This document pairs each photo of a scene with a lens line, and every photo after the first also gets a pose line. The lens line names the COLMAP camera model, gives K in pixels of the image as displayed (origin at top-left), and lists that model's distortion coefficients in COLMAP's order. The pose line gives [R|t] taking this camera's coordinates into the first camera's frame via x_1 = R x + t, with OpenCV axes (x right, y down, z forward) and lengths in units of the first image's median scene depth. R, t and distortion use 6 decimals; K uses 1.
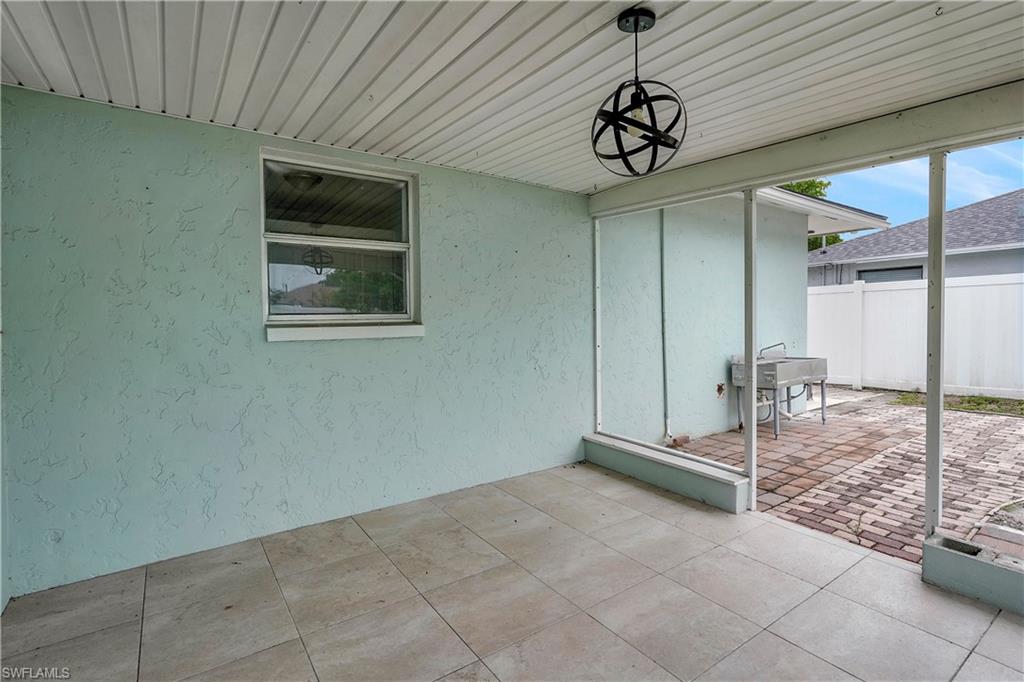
lens RADIAL K [[502.7, 0, 523.0], [0, 502.7, 336.2], [0, 0, 1]] dist [-0.003119, 0.004231]
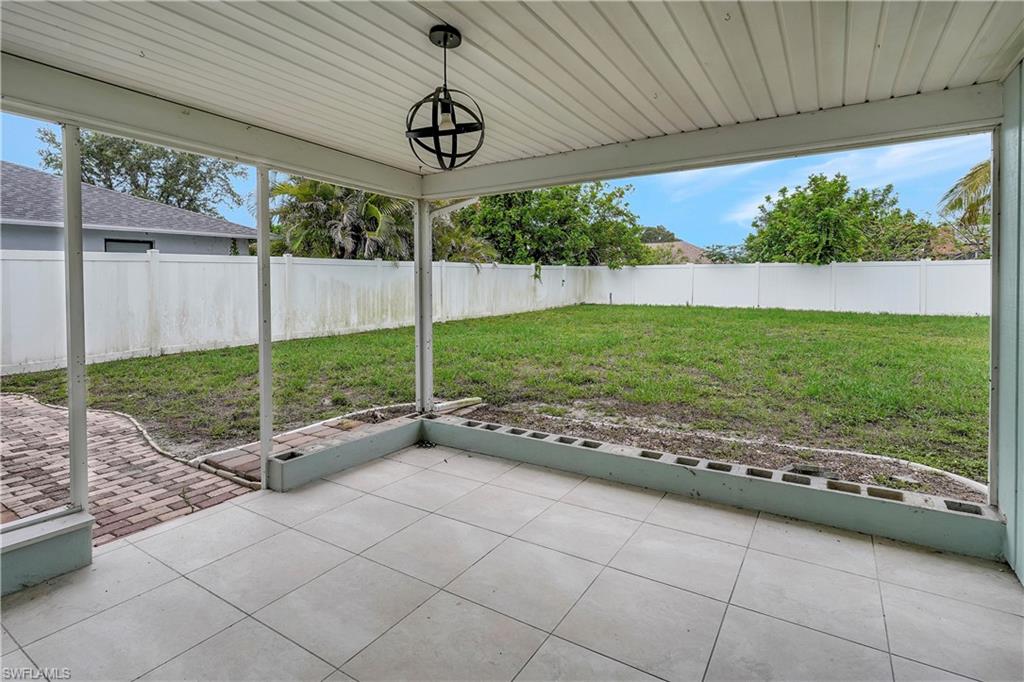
lens RADIAL K [[502.7, 0, 514.5], [0, 502.7, 285.9], [0, 0, 1]] dist [-0.003119, 0.004231]
pose [[-0.370393, 0.010649, 0.928814, -0.475004], [0.055729, 0.998388, 0.010777, -0.009280], [-0.927202, 0.055753, -0.370389, 0.715771]]
